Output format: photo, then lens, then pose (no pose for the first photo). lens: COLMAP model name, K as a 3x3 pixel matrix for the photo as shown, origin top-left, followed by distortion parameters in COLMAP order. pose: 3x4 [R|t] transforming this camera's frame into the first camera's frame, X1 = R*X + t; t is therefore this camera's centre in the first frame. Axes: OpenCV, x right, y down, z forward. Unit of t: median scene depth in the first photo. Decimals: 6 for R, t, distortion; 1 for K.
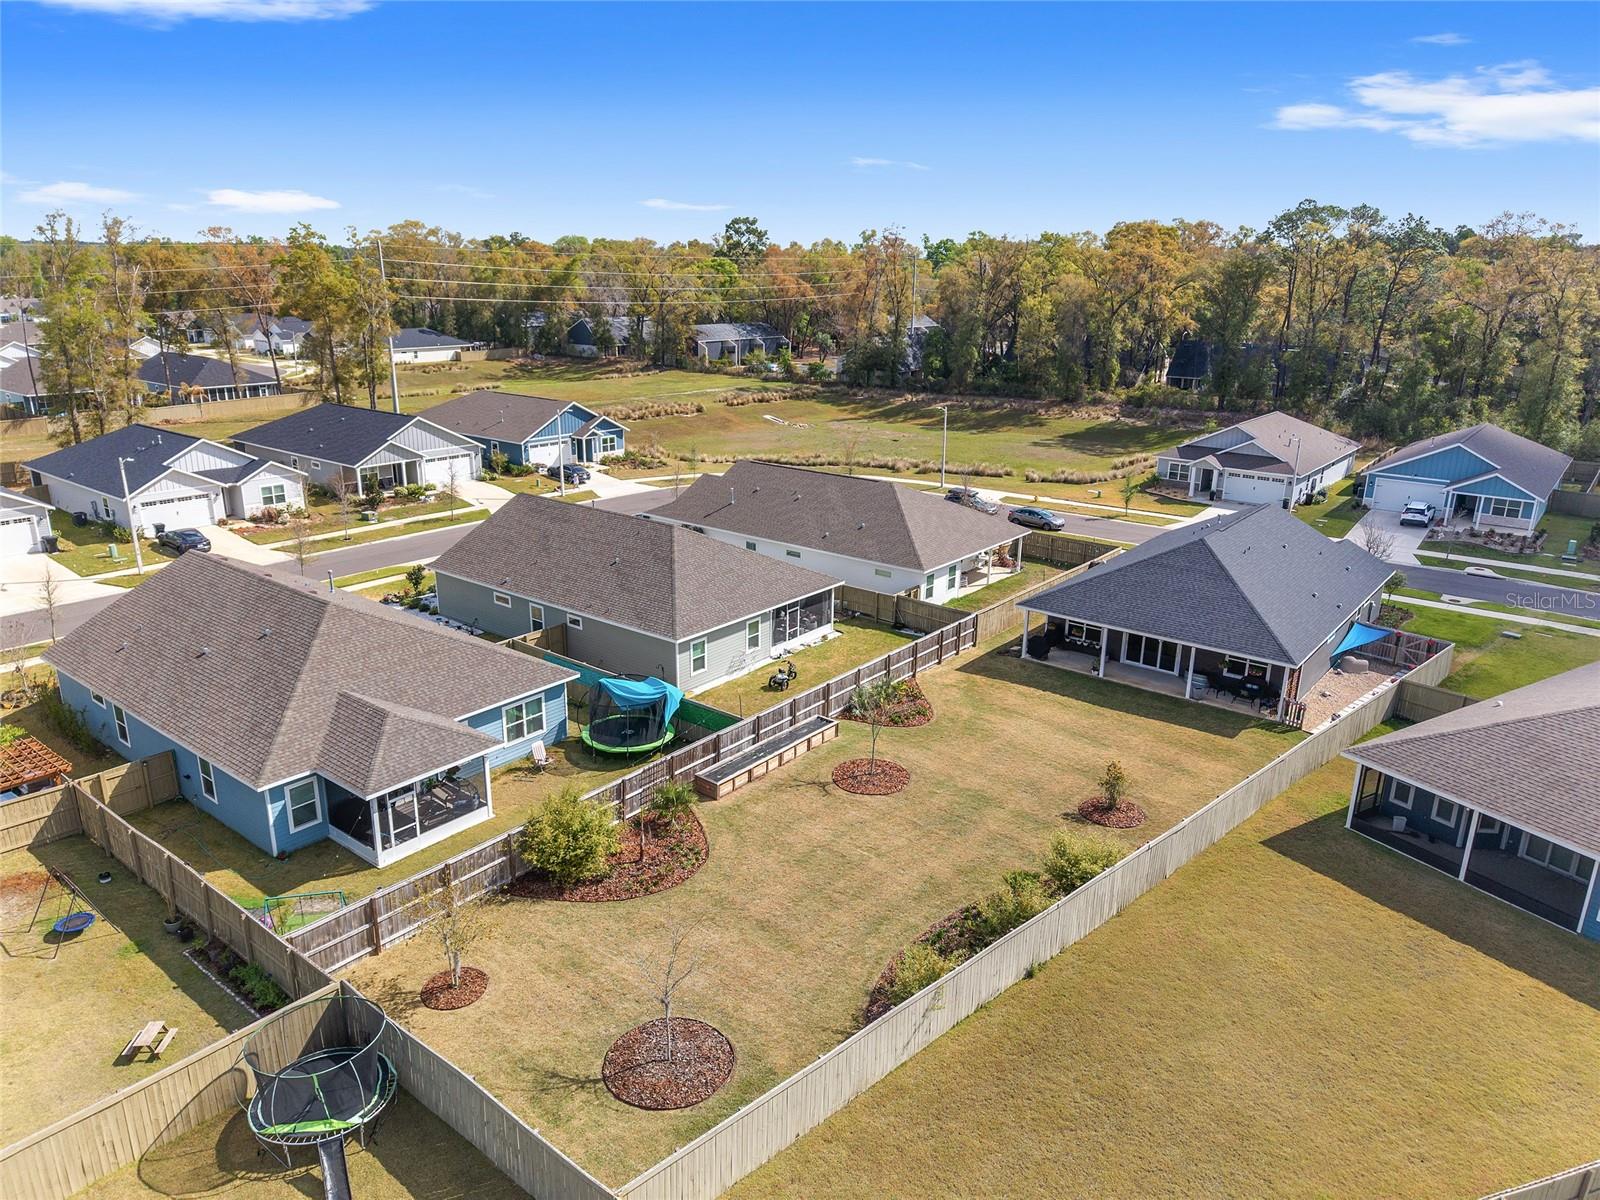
lens RADIAL K [[1064.0, 0, 788.1], [0, 1064.0, 605.5], [0, 0, 1]] dist [0.051689, -0.061043]
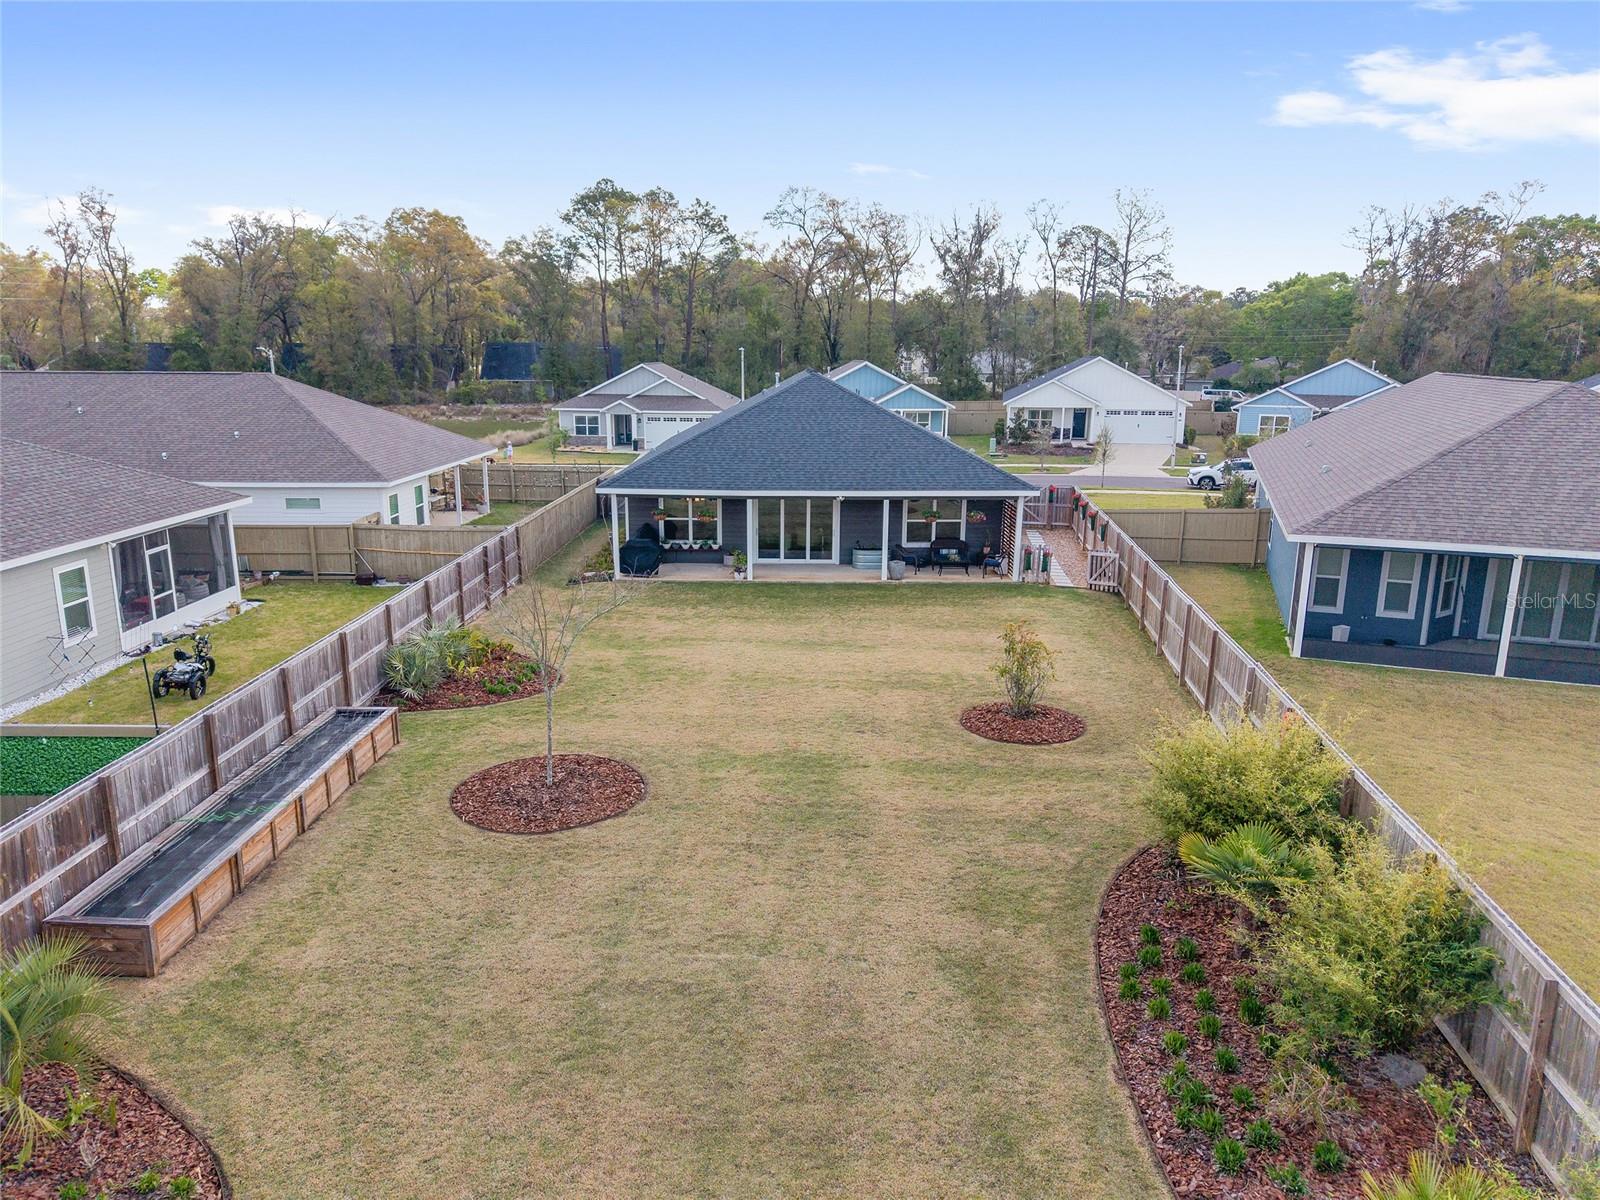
lens RADIAL K [[1064.0, 0, 788.1], [0, 1064.0, 605.5], [0, 0, 1]] dist [0.051689, -0.061043]
pose [[0.781221, -0.150433, 0.605858, -0.070840], [0.191843, 0.981419, -0.003688, 0.085182], [-0.594045, 0.119111, 0.795565, 0.473546]]
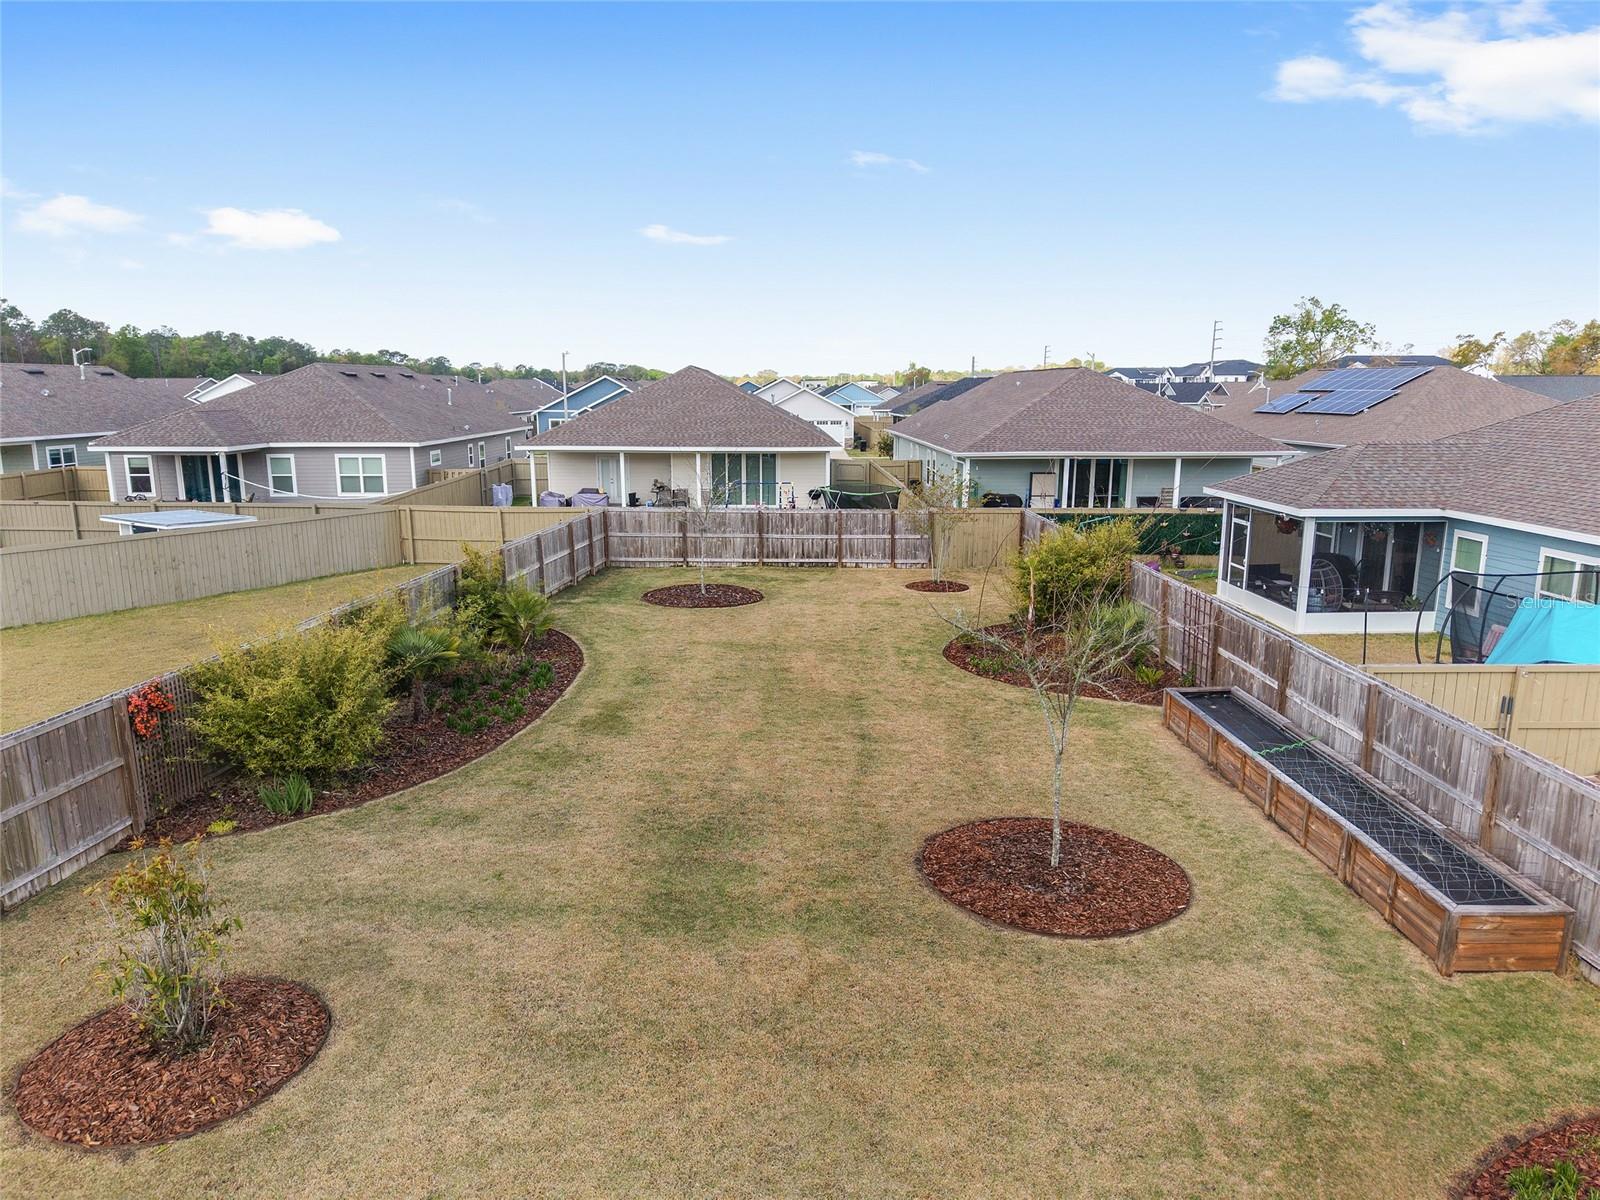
lens RADIAL K [[1067.2, 0, 790.3], [0, 1067.2, 601.5], [0, 0, 1]] dist [0.045125, -0.063712]
pose [[-0.767016, 0.113895, -0.631439, 0.248146], [-0.201713, 0.891419, 0.405812, -0.012061], [0.609096, 0.438634, -0.660759, 0.876062]]
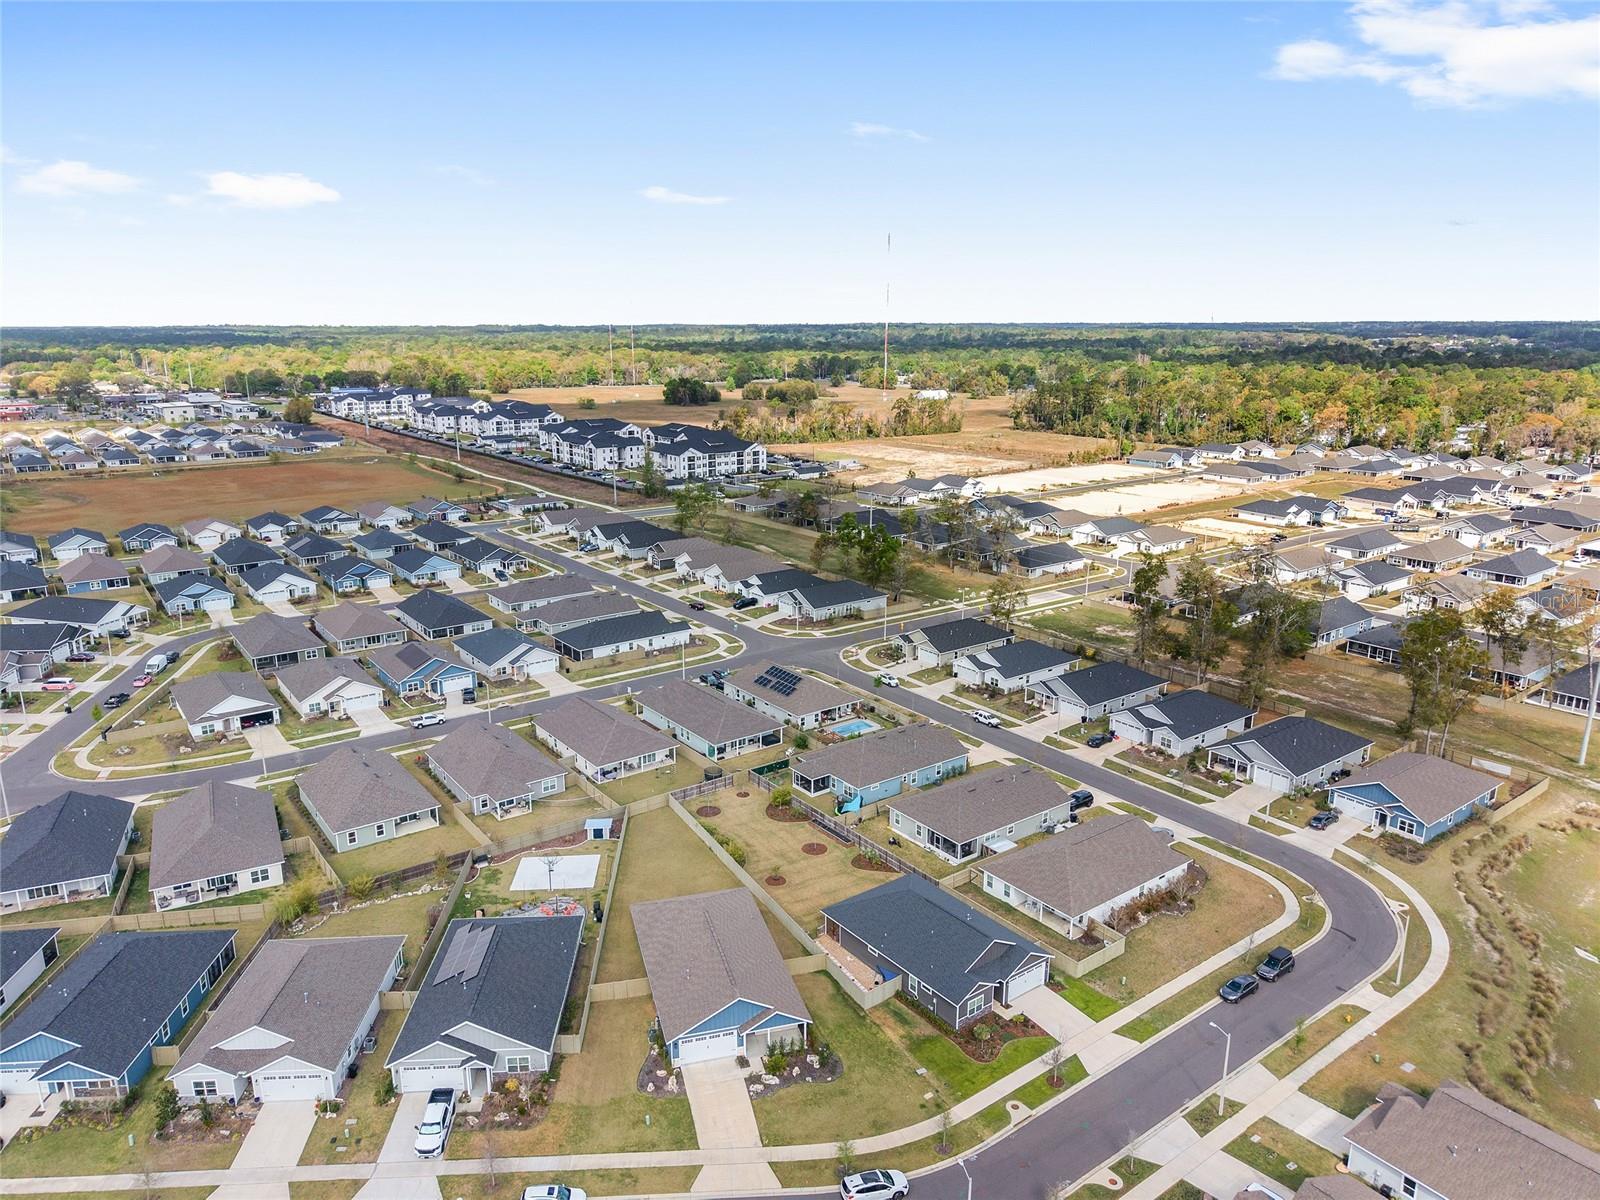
lens RADIAL K [[1067.2, 0, 790.3], [0, 1067.2, 601.5], [0, 0, 1]] dist [0.045125, -0.063712]
pose [[-0.253889, 0.231084, -0.939223, 2.244248], [-0.293727, 0.906763, 0.302497, -1.113937], [0.921556, 0.352676, -0.162342, 0.925642]]
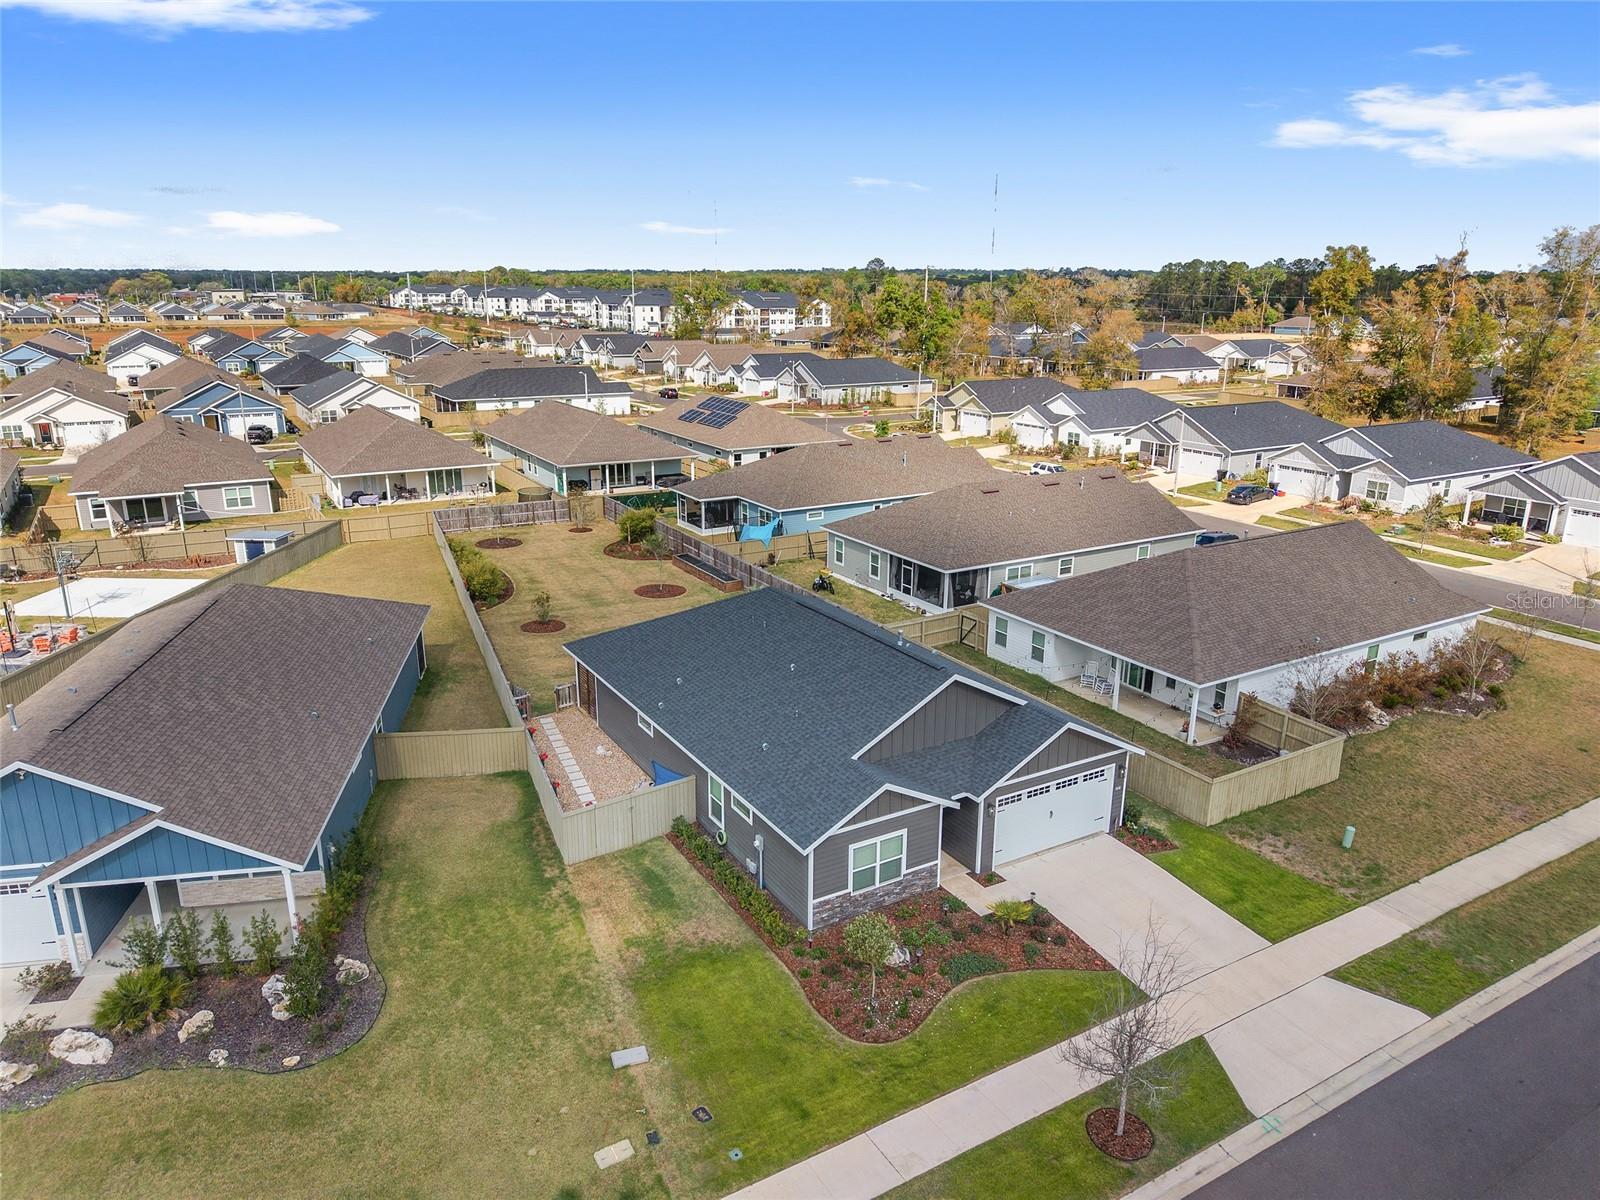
lens RADIAL K [[1064.0, 0, 788.1], [0, 1064.0, 605.5], [0, 0, 1]] dist [0.051689, -0.061043]
pose [[-0.354259, 0.256930, -0.899159, 1.099374], [-0.289585, 0.884112, 0.366724, -0.345123], [0.889180, 0.390298, -0.238801, 1.204350]]
